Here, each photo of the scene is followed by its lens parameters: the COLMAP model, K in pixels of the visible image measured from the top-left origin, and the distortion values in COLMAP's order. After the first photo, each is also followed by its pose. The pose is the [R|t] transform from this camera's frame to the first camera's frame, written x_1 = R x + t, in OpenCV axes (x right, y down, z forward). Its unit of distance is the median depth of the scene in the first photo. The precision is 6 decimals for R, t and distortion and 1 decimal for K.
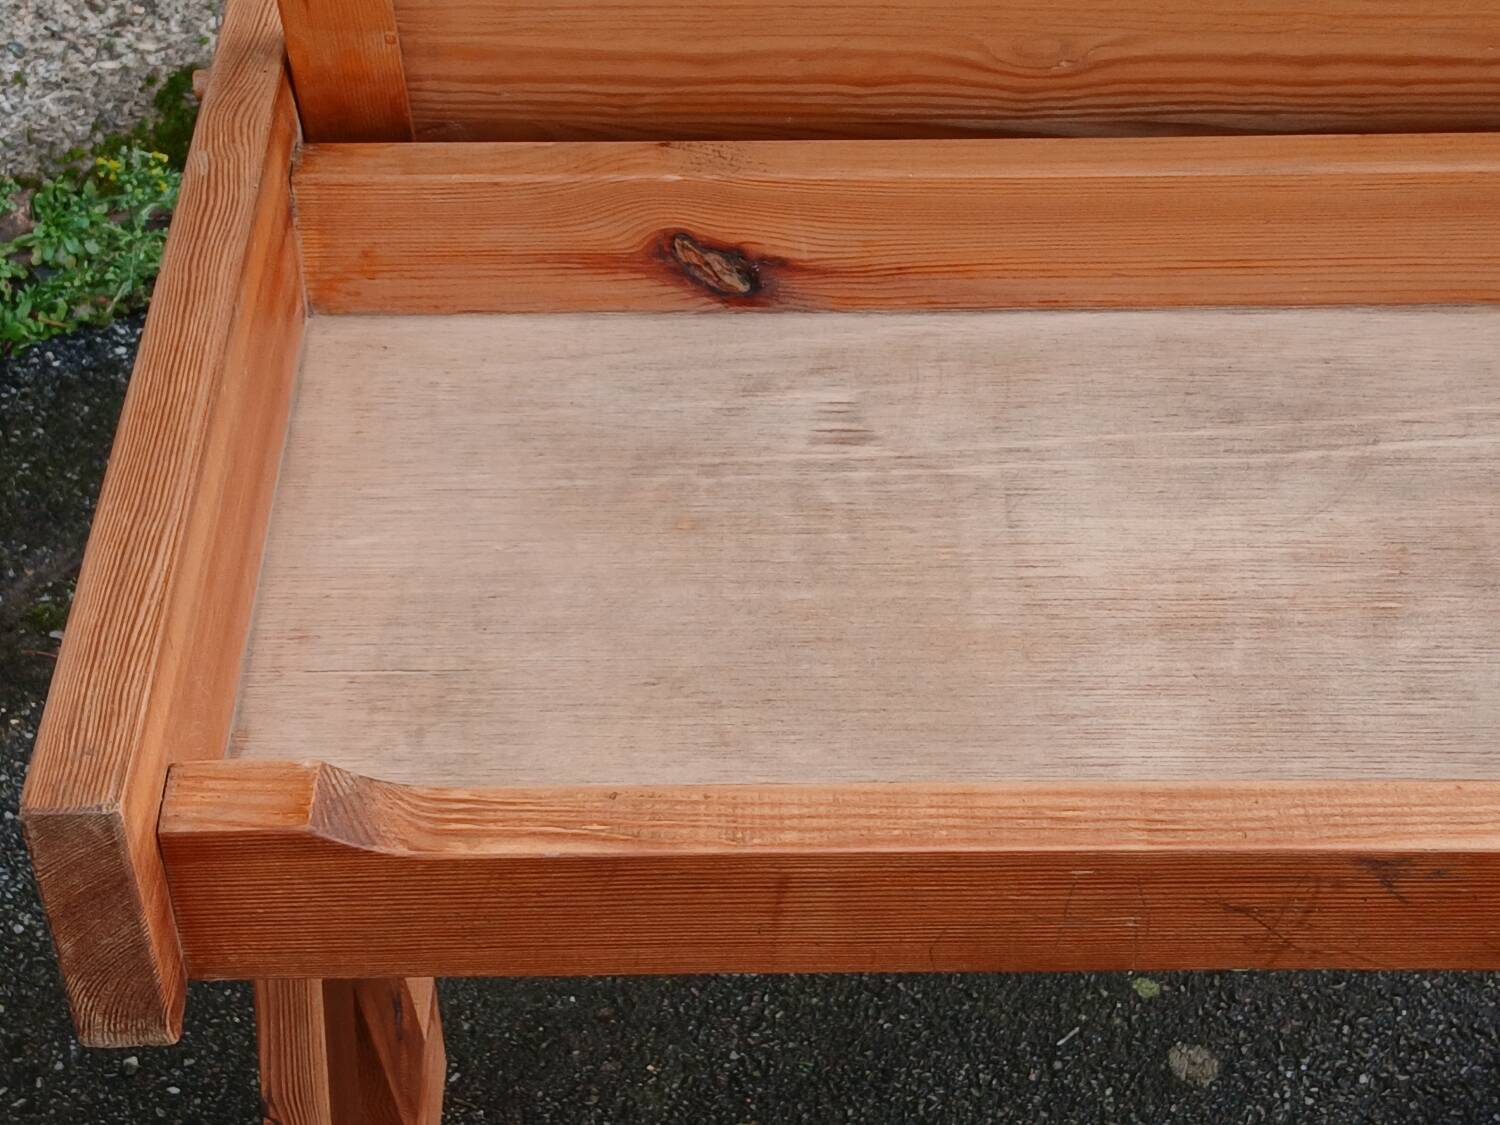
lens RADIAL K [[2736.0, 0, 745.2], [0, 2736.0, 563.7], [0, 0, 1]] dist [0.112388, -0.028785]
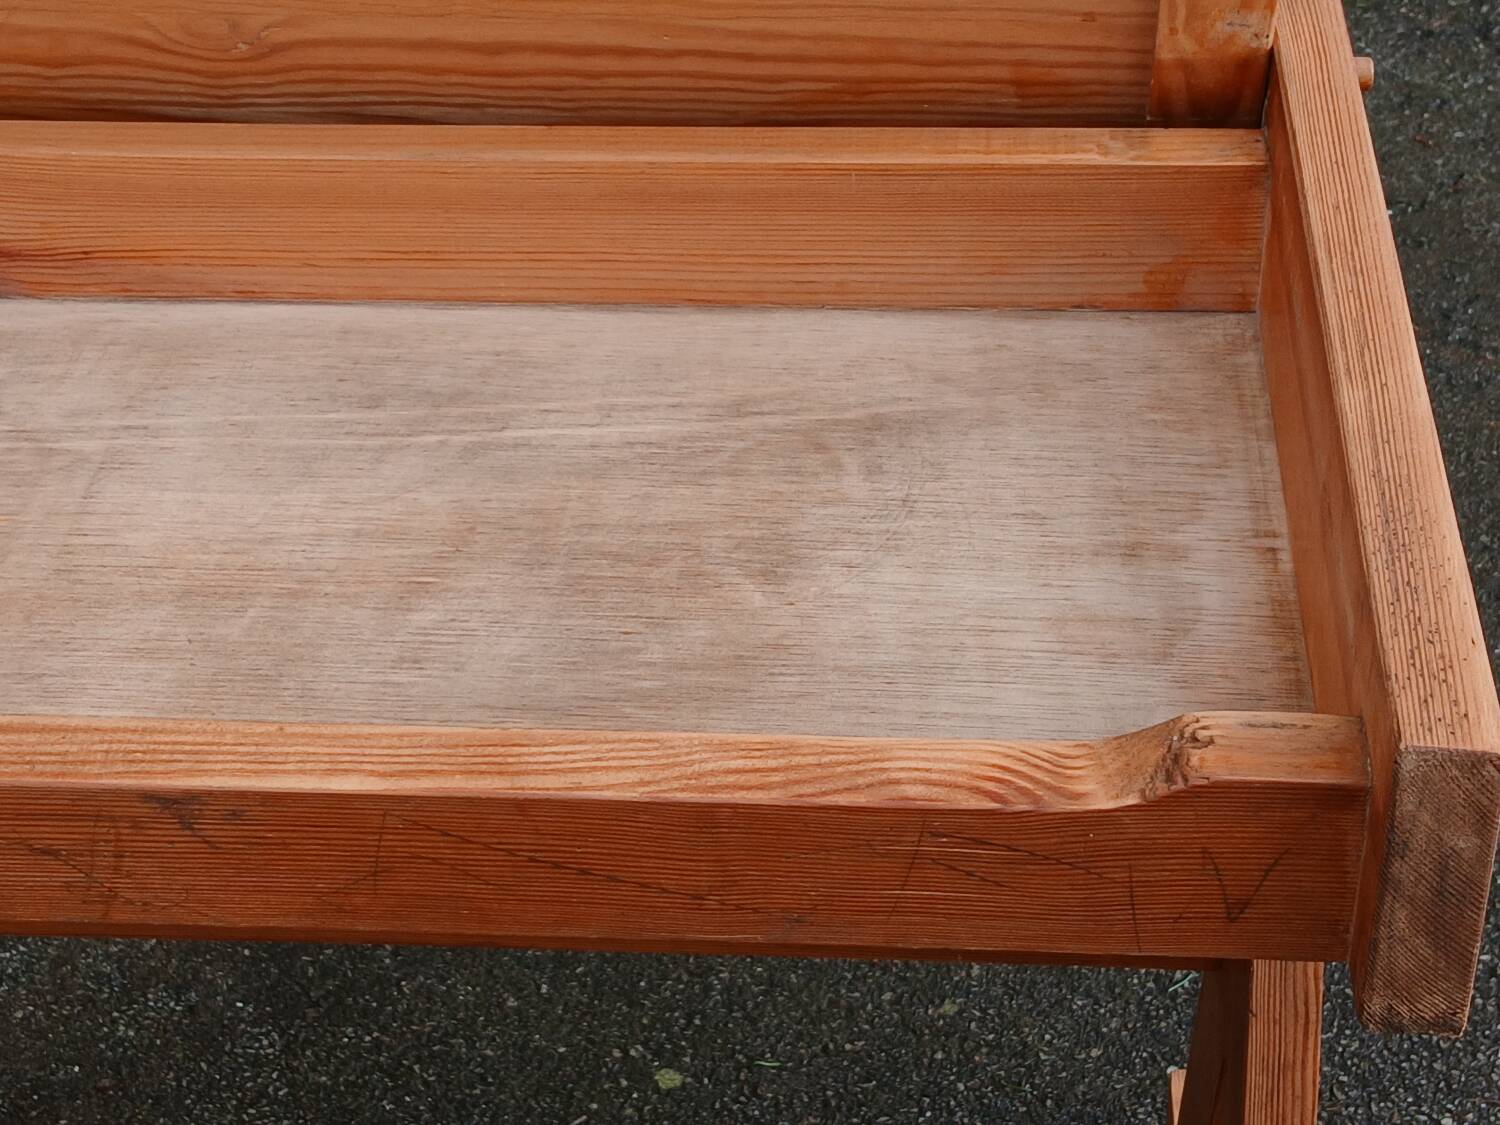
lens RADIAL K [[2736.0, 0, 745.2], [0, 2736.0, 563.7], [0, 0, 1]] dist [0.112388, -0.028785]
pose [[0.995619, 0.025219, -0.090033, 0.379012], [-0.031990, 0.996702, -0.074581, 0.067952], [0.087855, 0.077135, 0.993142, 0.053474]]
